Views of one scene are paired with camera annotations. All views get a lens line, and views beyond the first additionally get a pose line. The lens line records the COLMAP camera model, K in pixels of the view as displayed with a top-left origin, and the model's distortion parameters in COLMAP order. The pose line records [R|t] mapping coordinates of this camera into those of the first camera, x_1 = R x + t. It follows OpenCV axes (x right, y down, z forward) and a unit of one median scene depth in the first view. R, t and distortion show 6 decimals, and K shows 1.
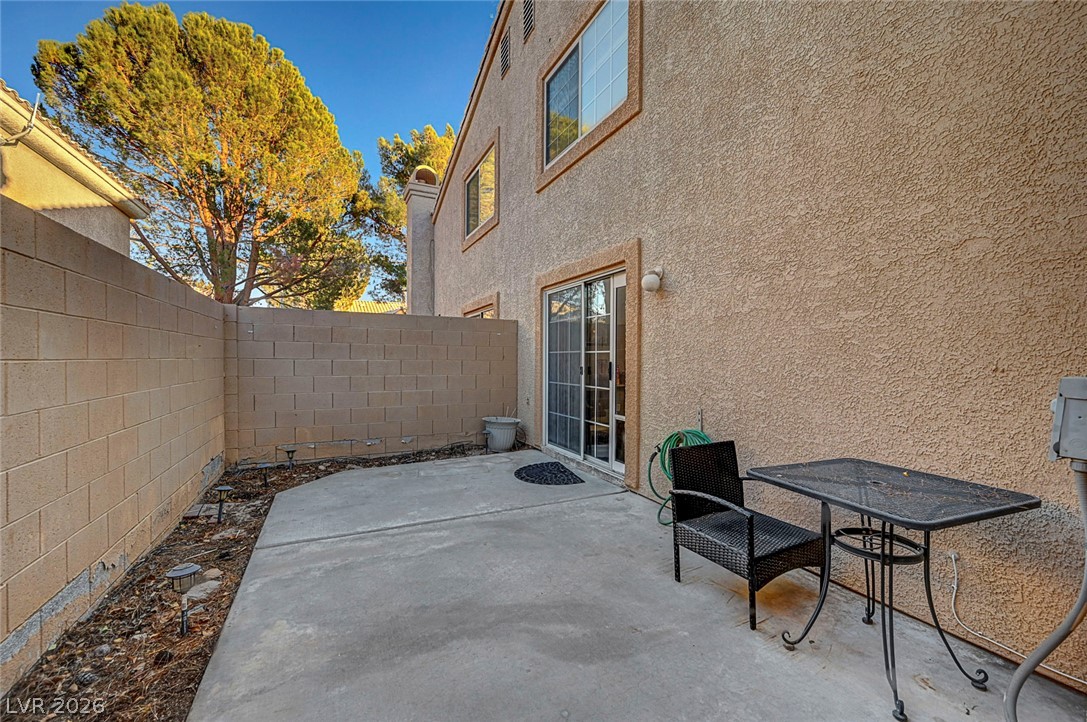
lens RADIAL K [[441.4, 0, 549.5], [0, 441.4, 354.6], [0, 0, 1]] dist [0.003578, -0.000426]
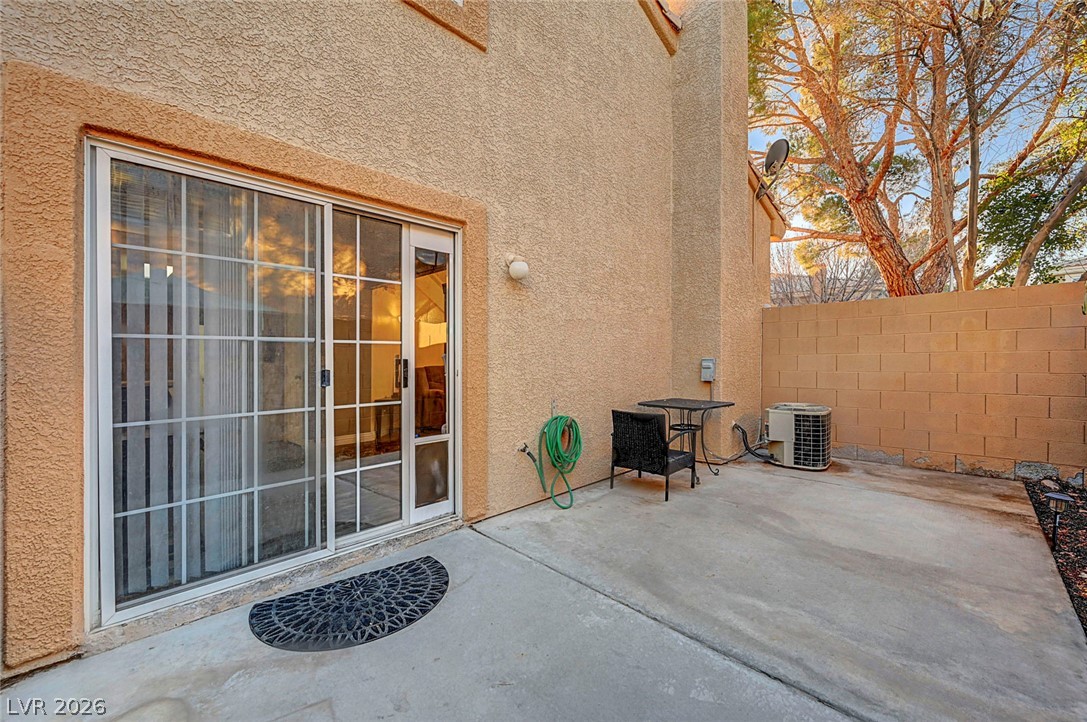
lens RADIAL K [[441.4, 0, 546.3], [0, 441.4, 361.4], [0, 0, 1]] dist [0.003578, -0.000426]
pose [[-0.335136, -0.009619, 0.942121, -0.755808], [-0.001924, 0.999953, 0.009525, 0.019270], [-0.942168, 0.001379, -0.335139, 1.453683]]
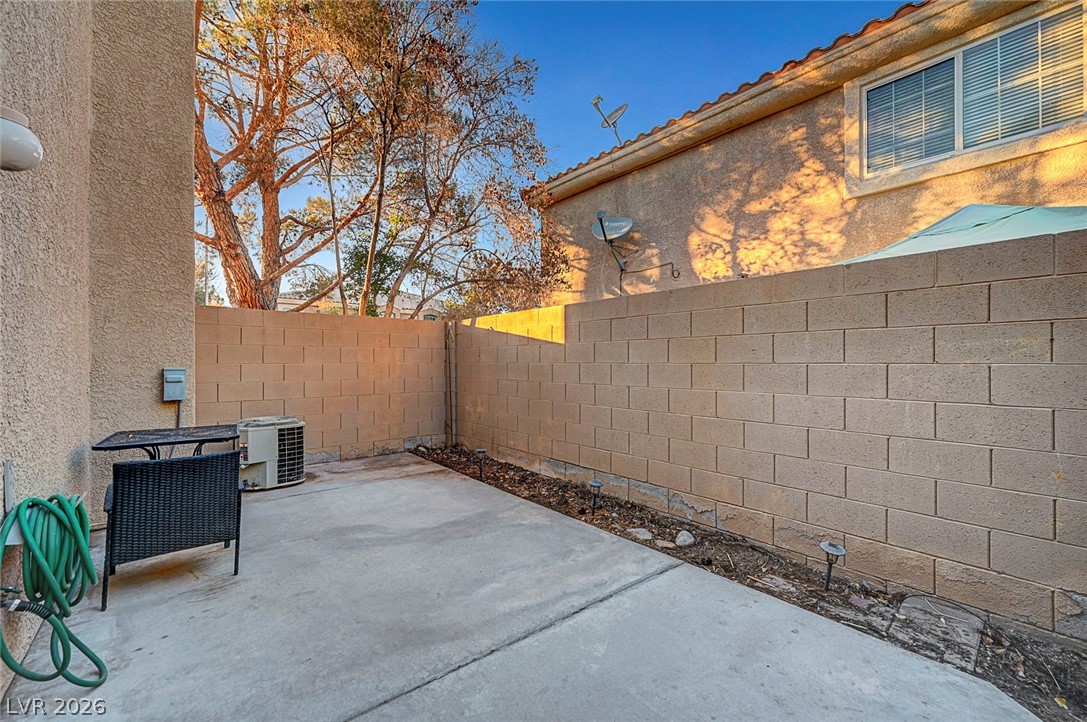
lens RADIAL K [[441.4, 0, 544.3], [0, 441.4, 369.7], [0, 0, 1]] dist [0.003578, -0.000426]
pose [[-0.969699, -0.003085, -0.244282, -0.123975], [-0.004465, 0.999977, 0.005094, 0.015466], [0.244261, 0.006030, -0.969691, 1.685764]]
